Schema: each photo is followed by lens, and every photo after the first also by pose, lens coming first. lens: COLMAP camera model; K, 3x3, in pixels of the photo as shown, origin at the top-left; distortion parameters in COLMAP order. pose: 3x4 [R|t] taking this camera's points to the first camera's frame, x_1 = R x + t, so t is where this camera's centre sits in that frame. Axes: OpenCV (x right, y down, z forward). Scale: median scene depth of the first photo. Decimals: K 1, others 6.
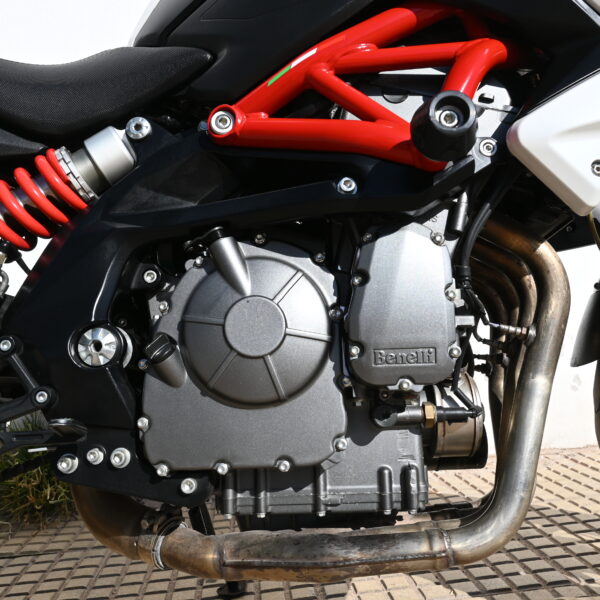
lens RADIAL K [[598.4, 0, 328.6], [0, 598.4, 318.4], [0, 0, 1]] dist [-0.009698, -0.009644]
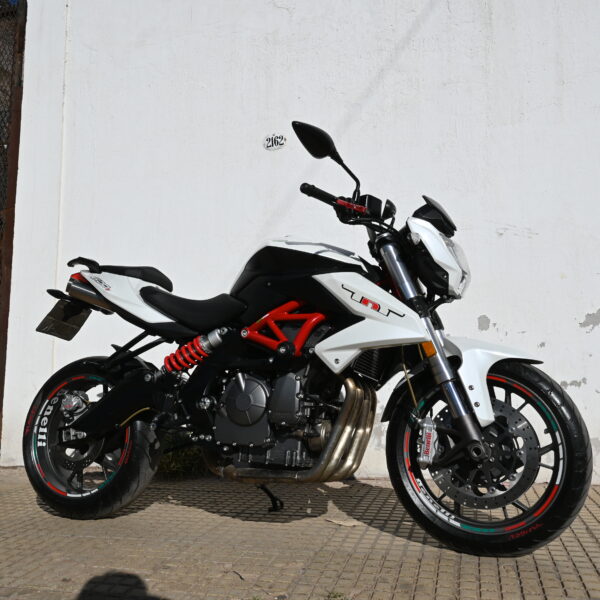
lens RADIAL K [[612.1, 0, 300.0], [0, 612.1, 300.0], [0, 0, 1]] dist [-0.006644, 0.002600]
pose [[0.920187, 0.015049, -0.391191, 1.368721], [-0.035603, 0.998337, -0.045342, -0.376693], [0.389858, 0.055651, 0.919192, -1.871673]]
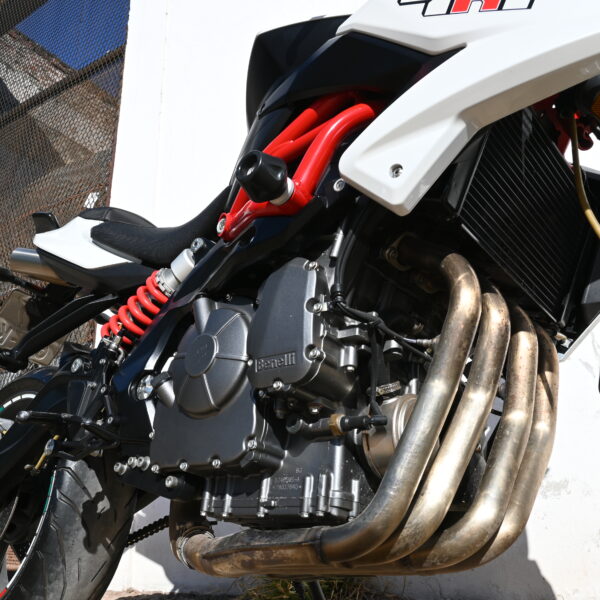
lens RADIAL K [[612.1, 0, 300.0], [0, 612.1, 300.0], [0, 0, 1]] dist [-0.006644, 0.002600]
pose [[0.766121, -0.183430, -0.615964, 0.860266], [-0.003093, 0.957343, -0.288937, 0.272527], [0.642689, 0.223266, 0.732873, 0.091340]]
